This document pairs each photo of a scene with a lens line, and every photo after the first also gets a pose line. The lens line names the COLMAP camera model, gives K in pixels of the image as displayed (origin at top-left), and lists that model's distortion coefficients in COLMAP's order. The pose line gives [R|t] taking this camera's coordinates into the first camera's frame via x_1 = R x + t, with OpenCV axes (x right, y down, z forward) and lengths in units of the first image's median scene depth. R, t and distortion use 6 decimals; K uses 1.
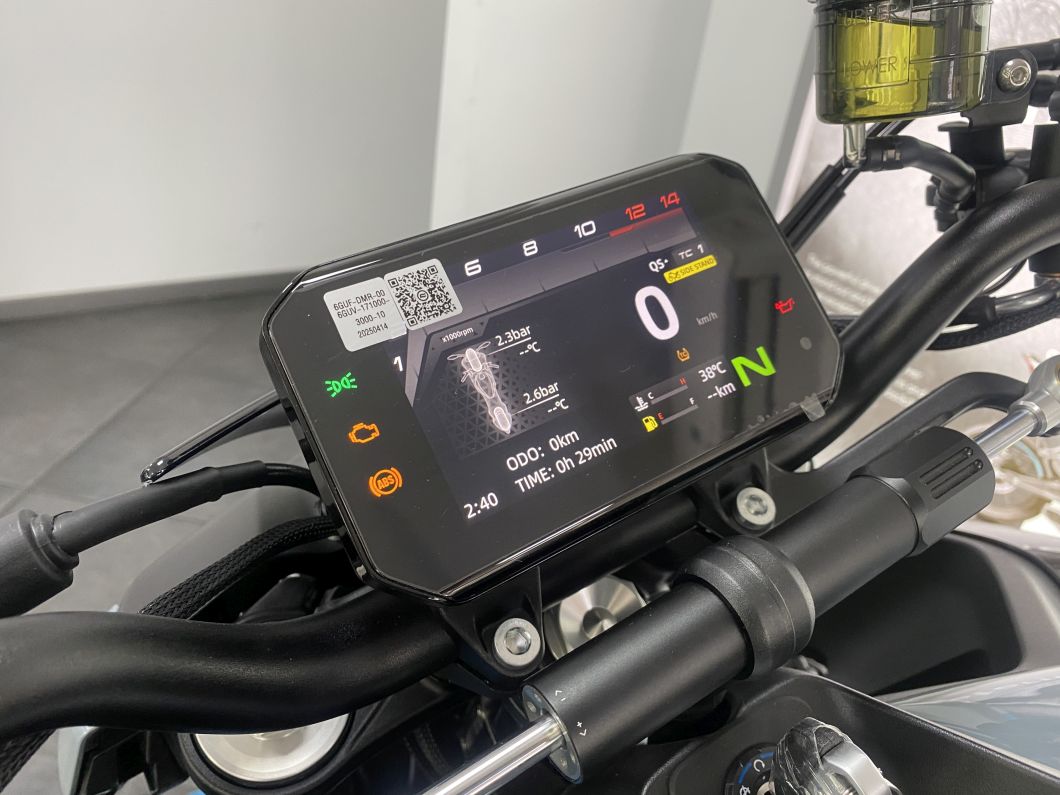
lens RADIAL K [[805.1, 0, 531.2], [0, 805.1, 394.7], [0, 0, 1]] dist [0.019461, -0.002947]
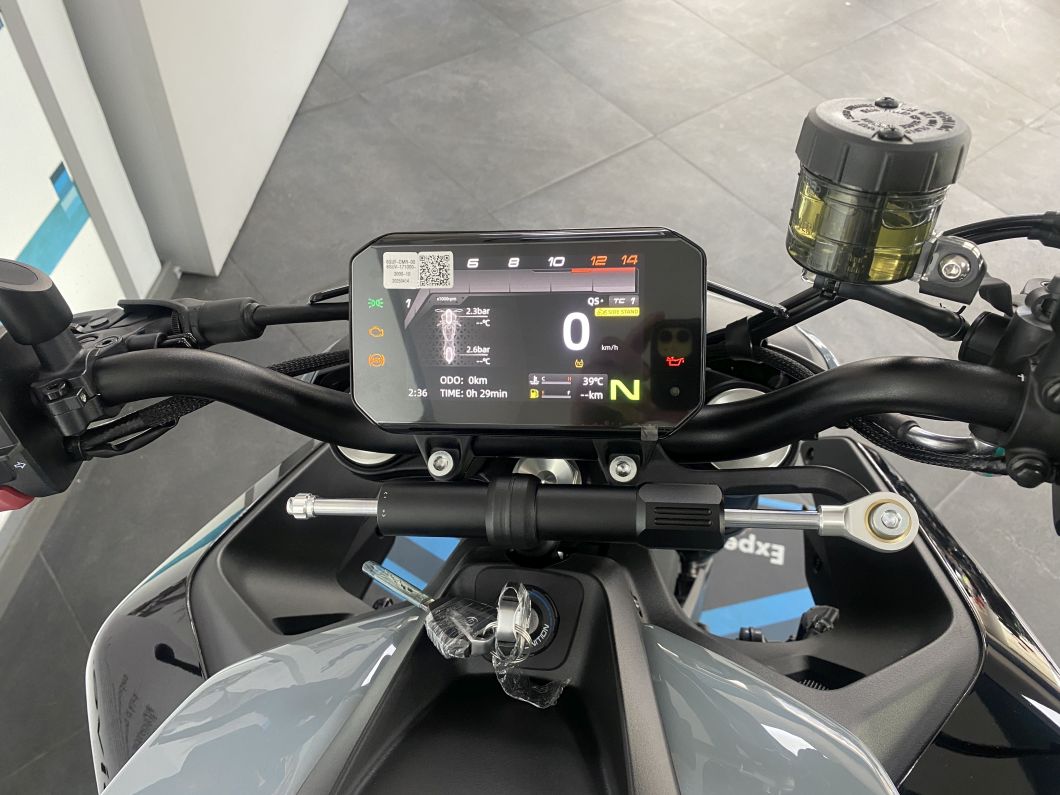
lens RADIAL K [[805.1, 0, 531.2], [0, 805.1, 394.7], [0, 0, 1]] dist [0.019461, -0.002947]
pose [[0.783877, 0.472171, -0.403227, 0.800046], [-0.309886, 0.860244, 0.404908, -0.619657], [0.538060, -0.192443, 0.820644, -0.338653]]
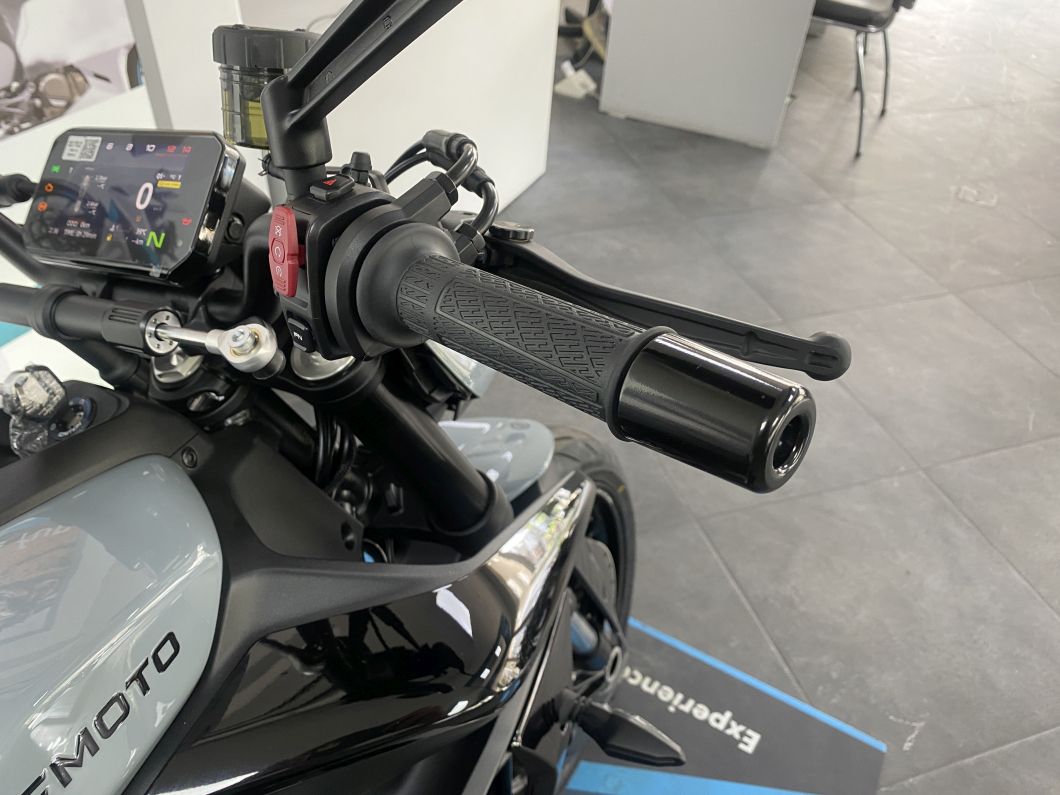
lens RADIAL K [[805.1, 0, 531.2], [0, 805.1, 394.7], [0, 0, 1]] dist [0.019461, -0.002947]
pose [[0.487734, 0.488906, -0.723247, 2.502102], [-0.414655, 0.858789, 0.300902, -0.732939], [0.768230, 0.153138, 0.621588, 0.578101]]
